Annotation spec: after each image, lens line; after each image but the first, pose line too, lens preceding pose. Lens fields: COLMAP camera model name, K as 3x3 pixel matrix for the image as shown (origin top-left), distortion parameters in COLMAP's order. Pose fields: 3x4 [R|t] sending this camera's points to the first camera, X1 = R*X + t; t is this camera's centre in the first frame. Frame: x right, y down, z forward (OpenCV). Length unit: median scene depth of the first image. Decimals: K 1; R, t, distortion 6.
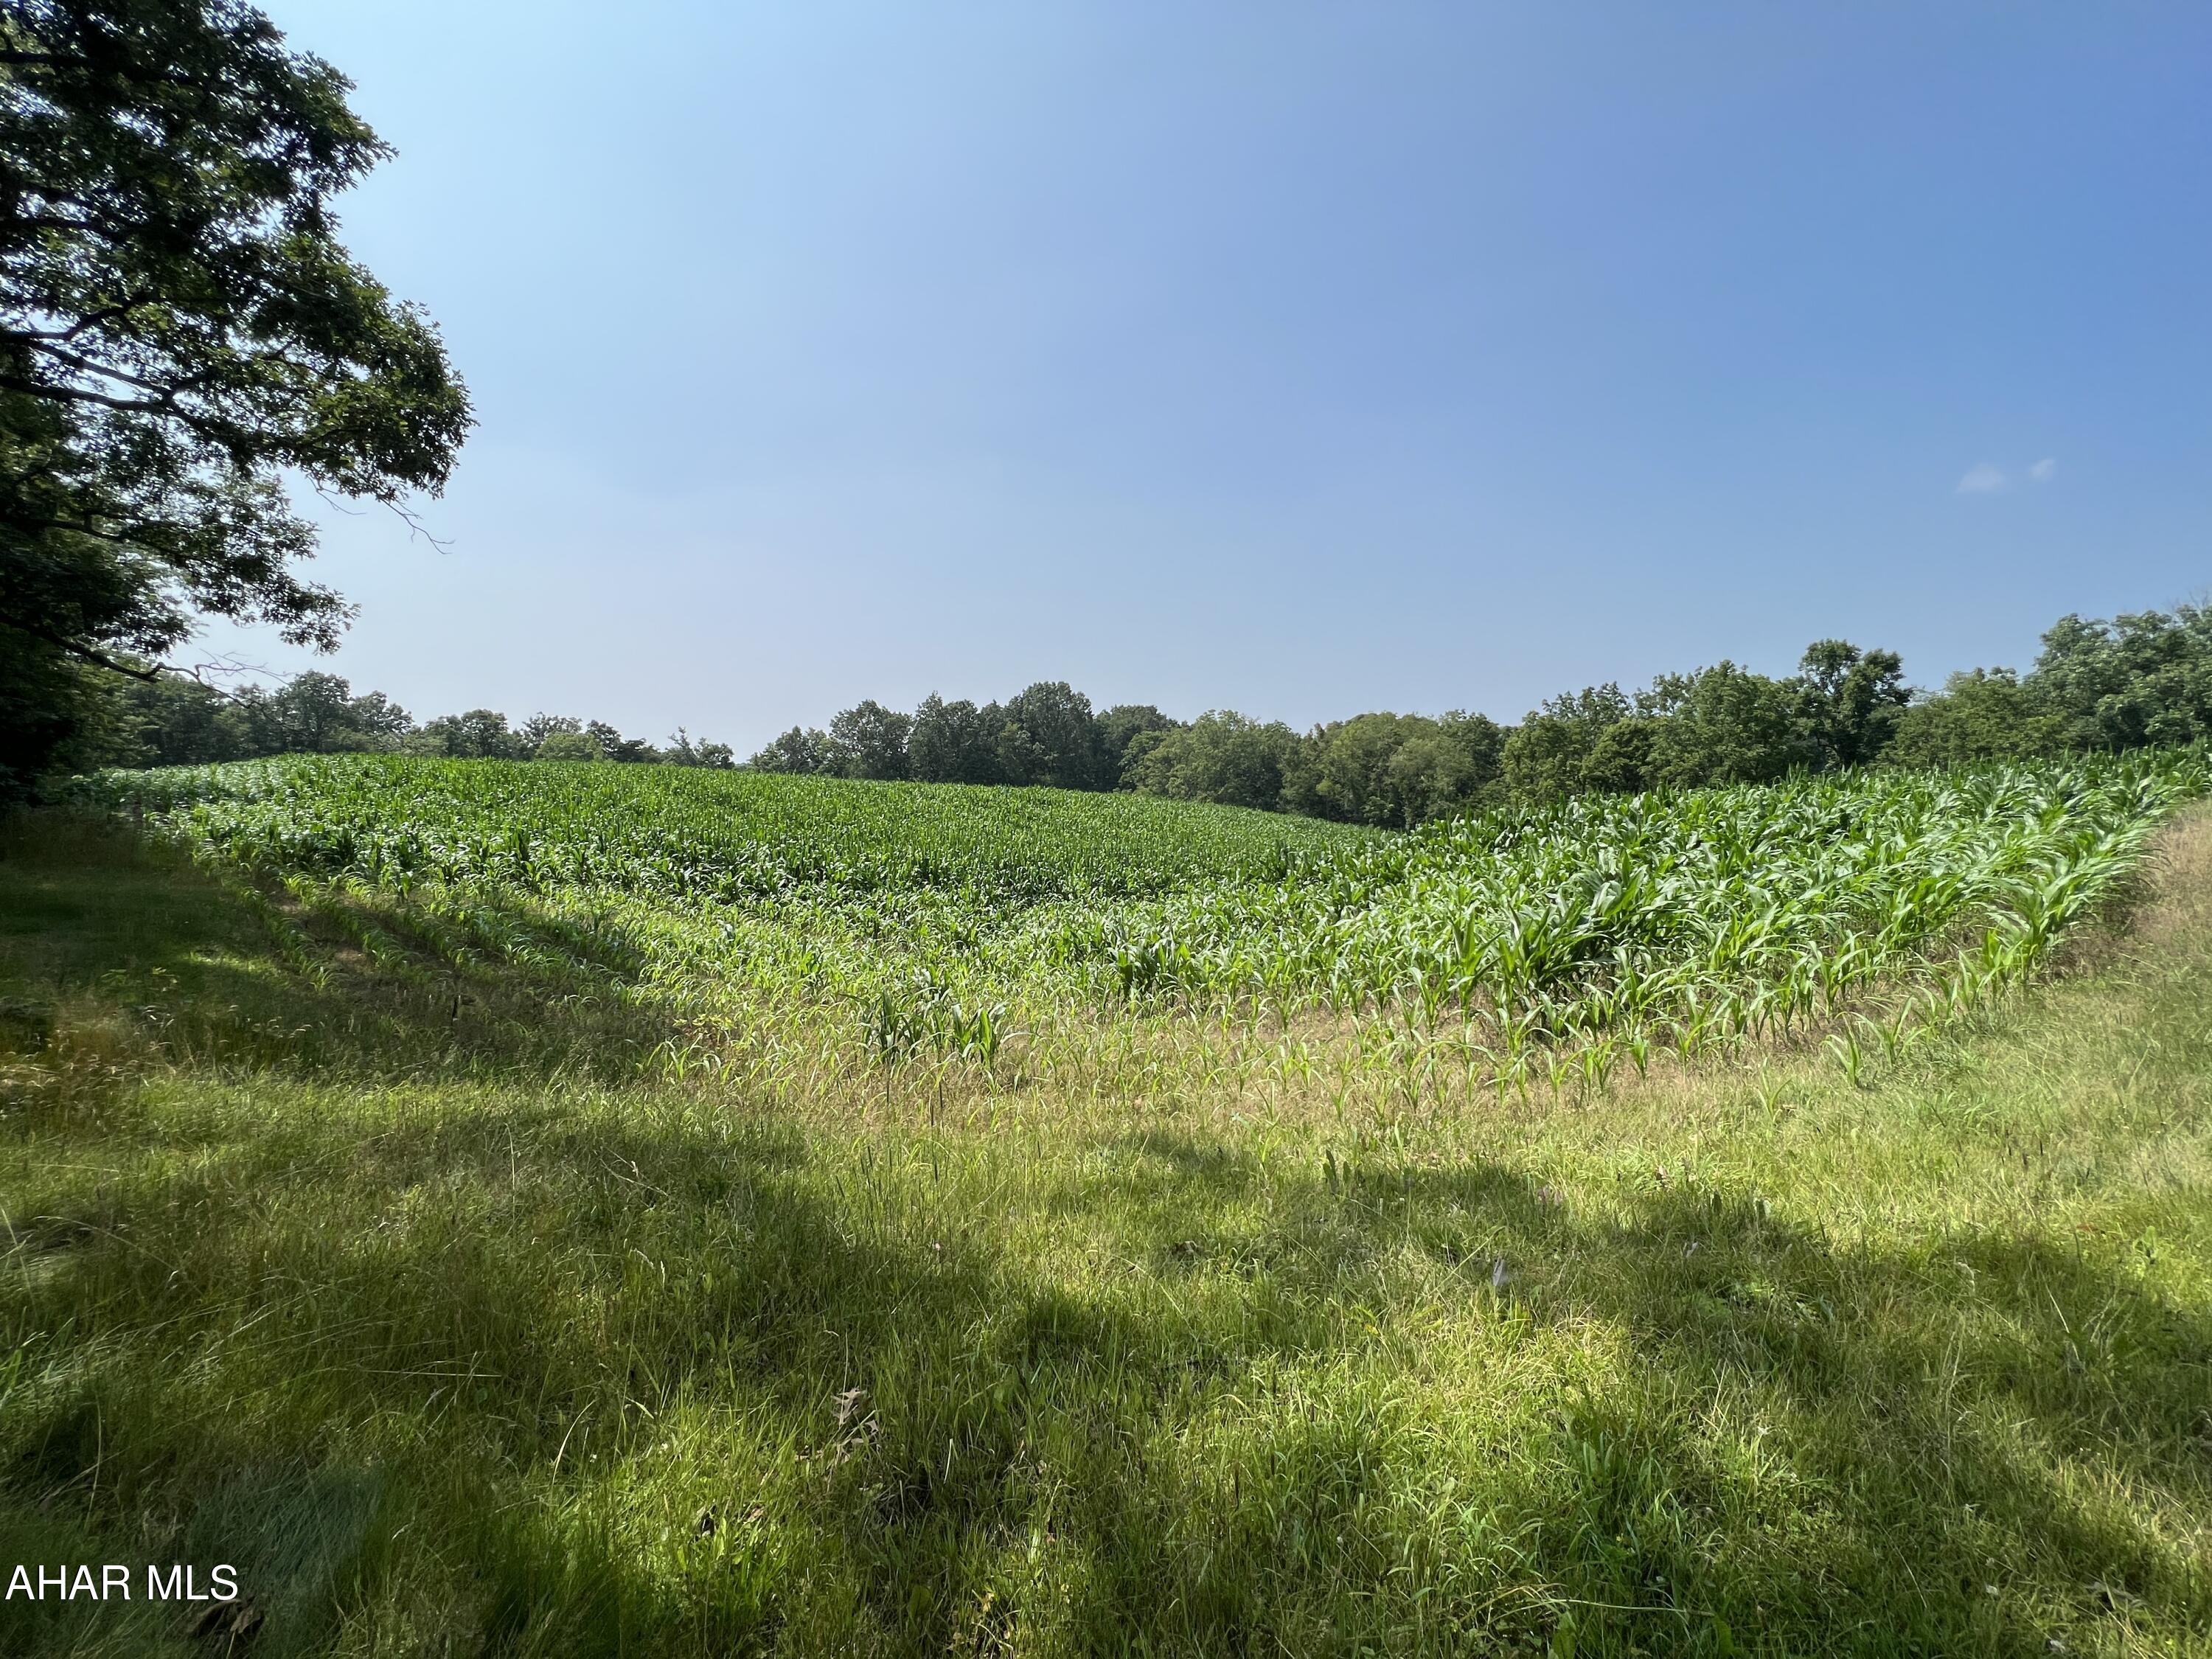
lens RADIAL K [[878.3, 0, 1098.6], [0, 878.3, 822.6], [0, 0, 1]] dist [-0.007118, 0.000167]
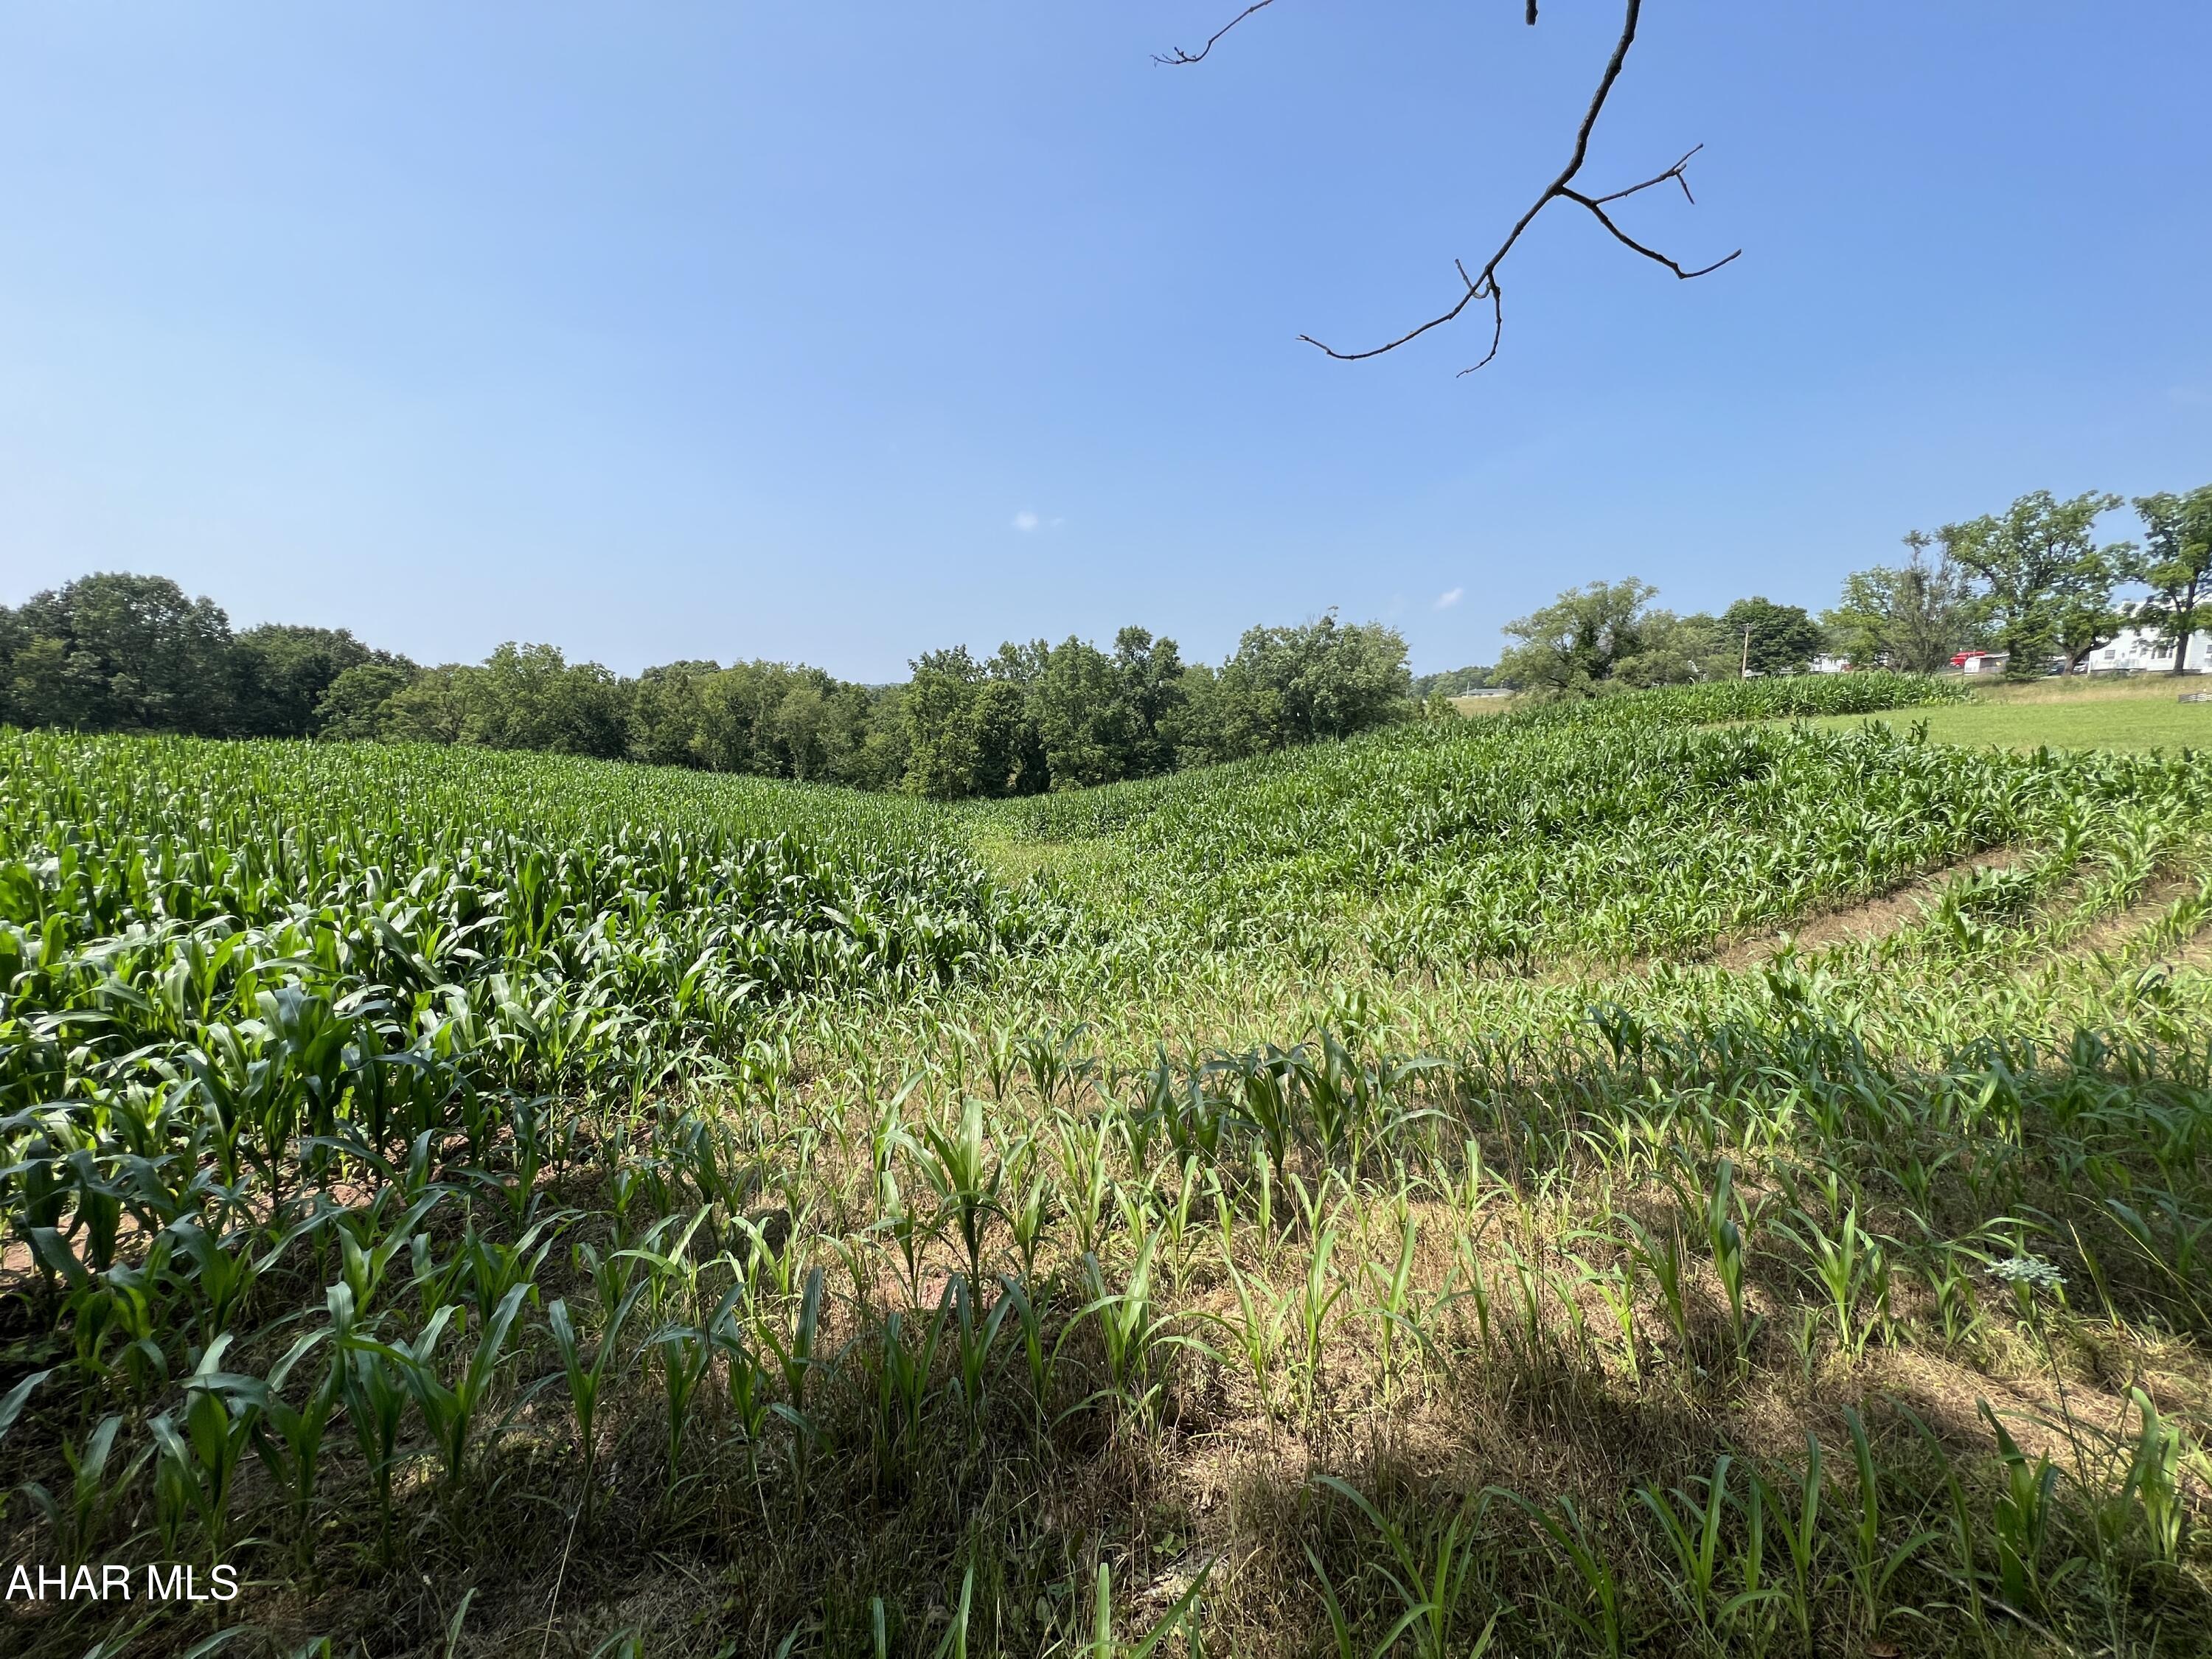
lens RADIAL K [[878.3, 0, 1098.6], [0, 878.3, 822.6], [0, 0, 1]] dist [-0.007118, 0.000167]
pose [[0.632252, -0.075133, 0.771111, -0.122385], [0.038882, 0.997110, 0.065273, -0.002850], [-0.773787, -0.011287, 0.633346, 0.113281]]
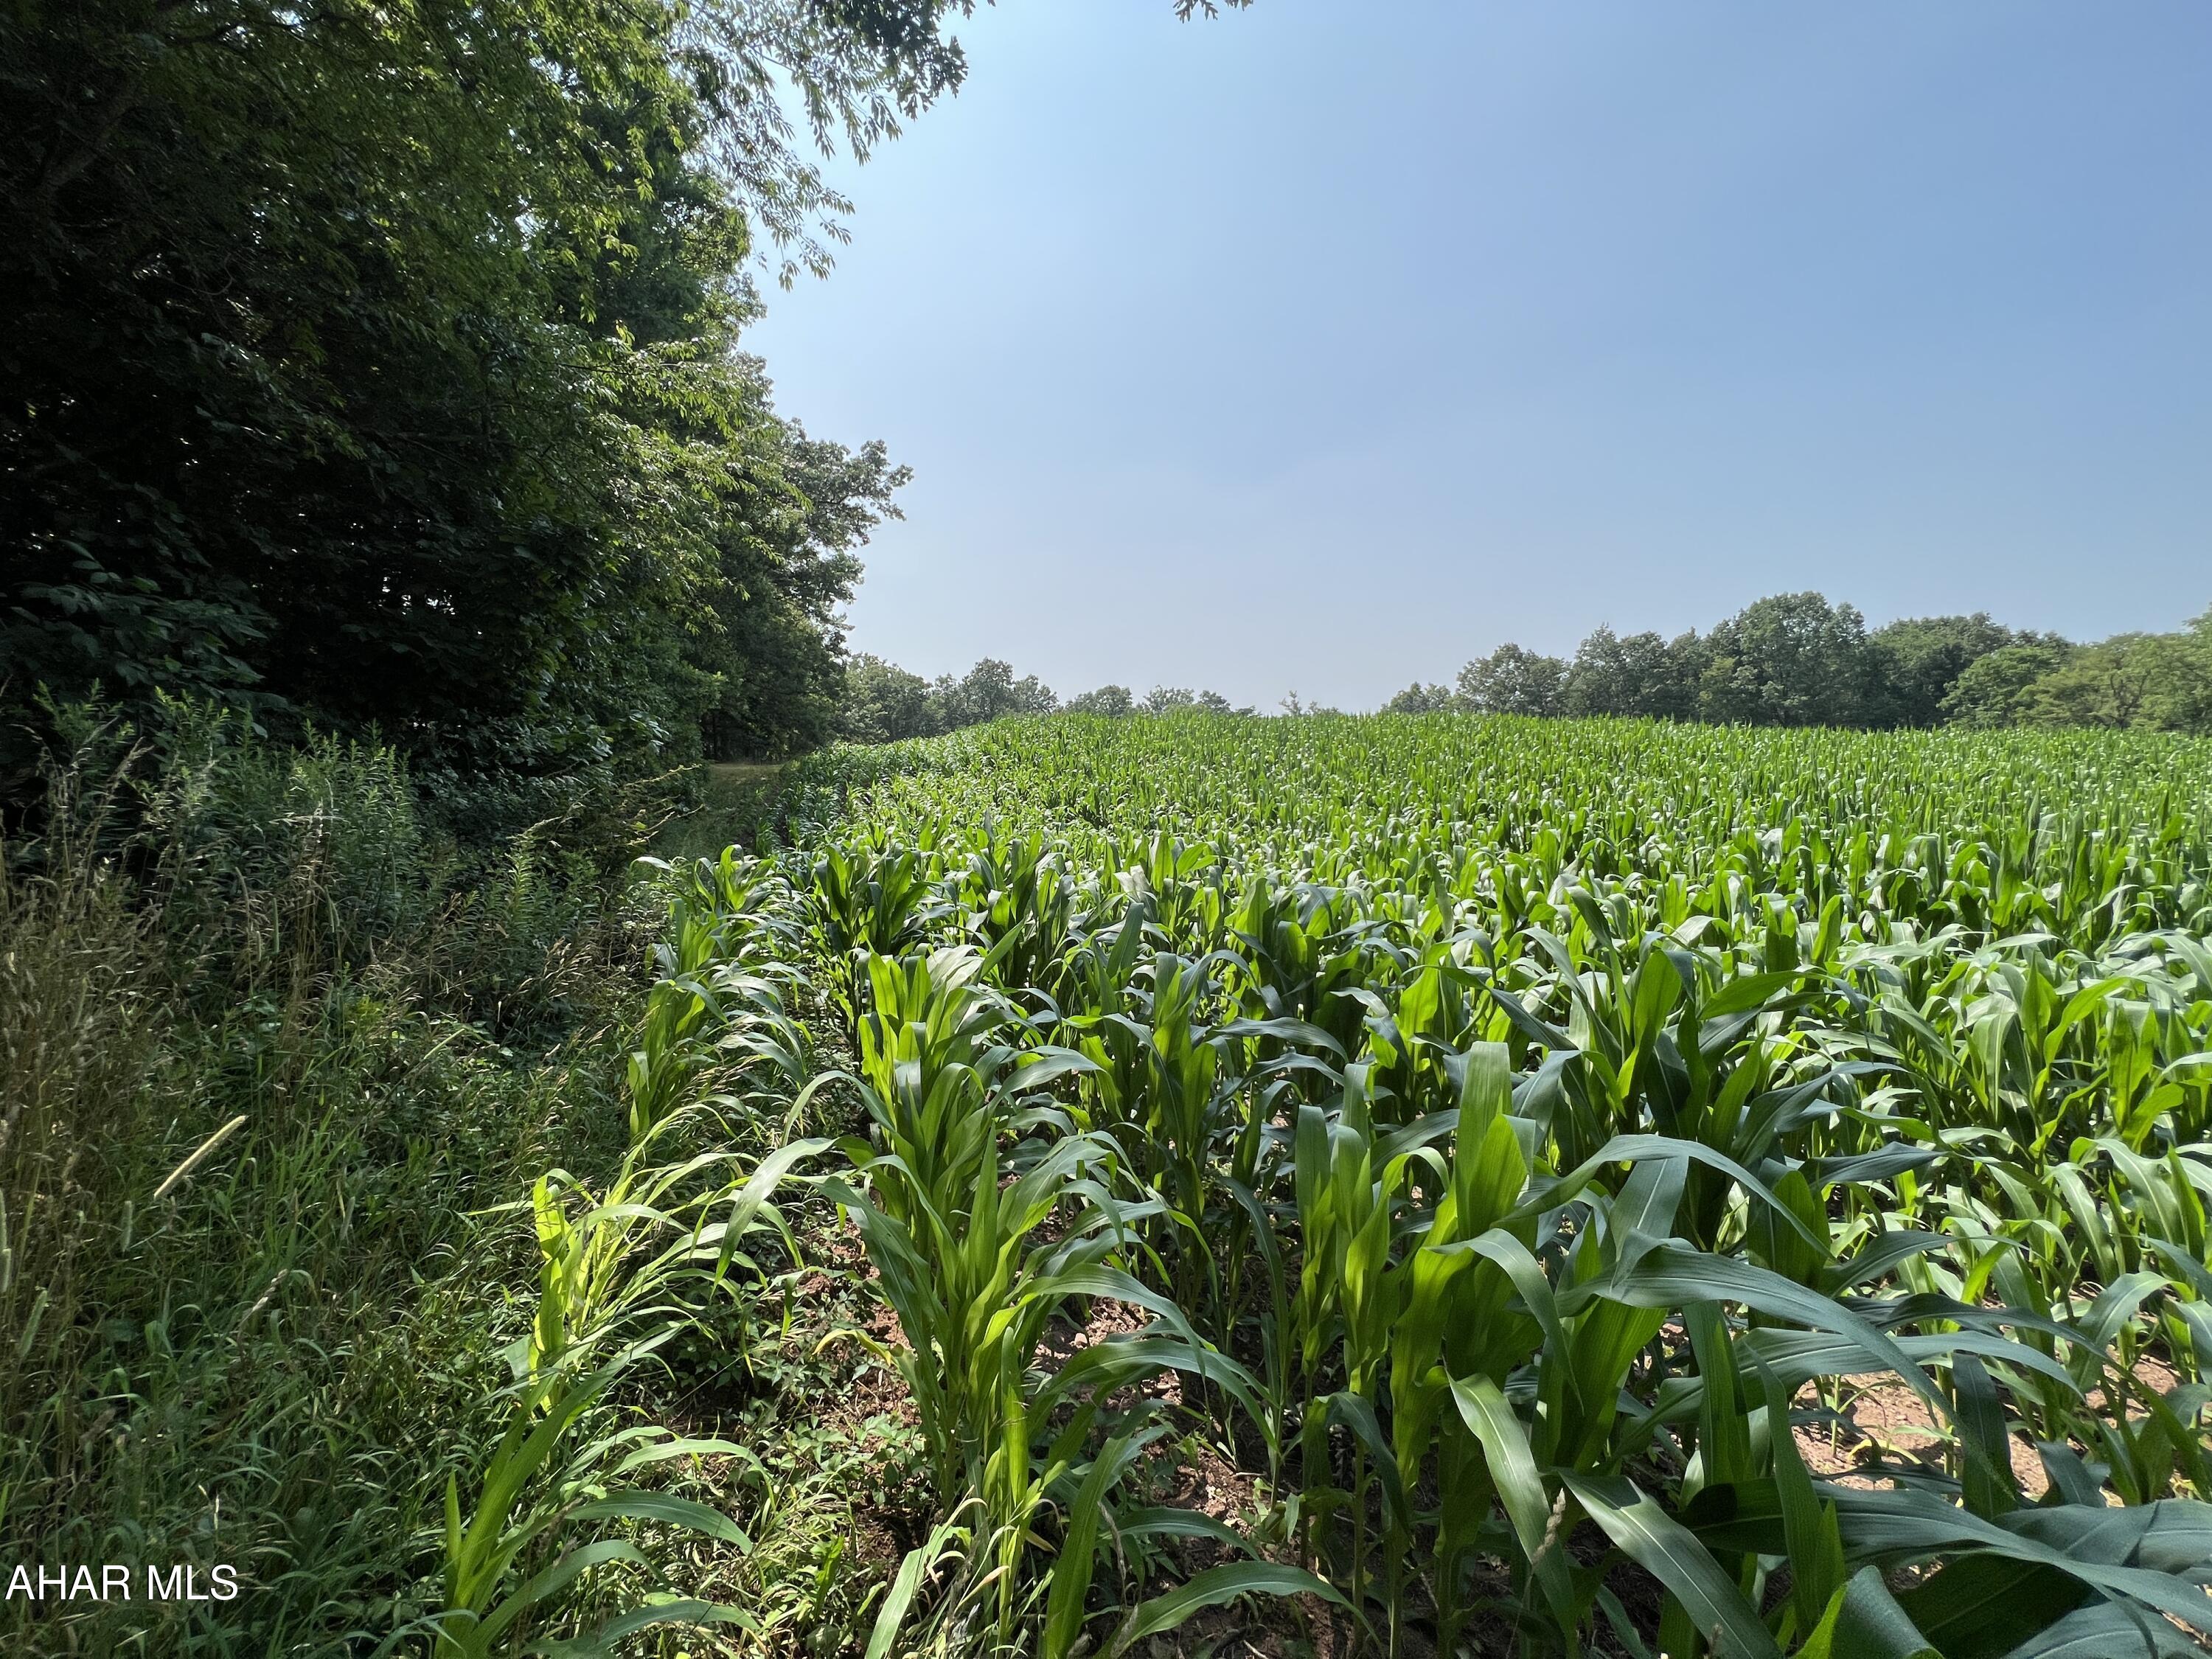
lens RADIAL K [[878.3, 0, 1098.6], [0, 878.3, 822.6], [0, 0, 1]] dist [-0.007118, 0.000167]
pose [[0.825477, 0.019552, -0.564097, -0.125333], [-0.001016, 0.999450, 0.033155, -0.001946], [0.564434, -0.026795, 0.825043, 0.128621]]
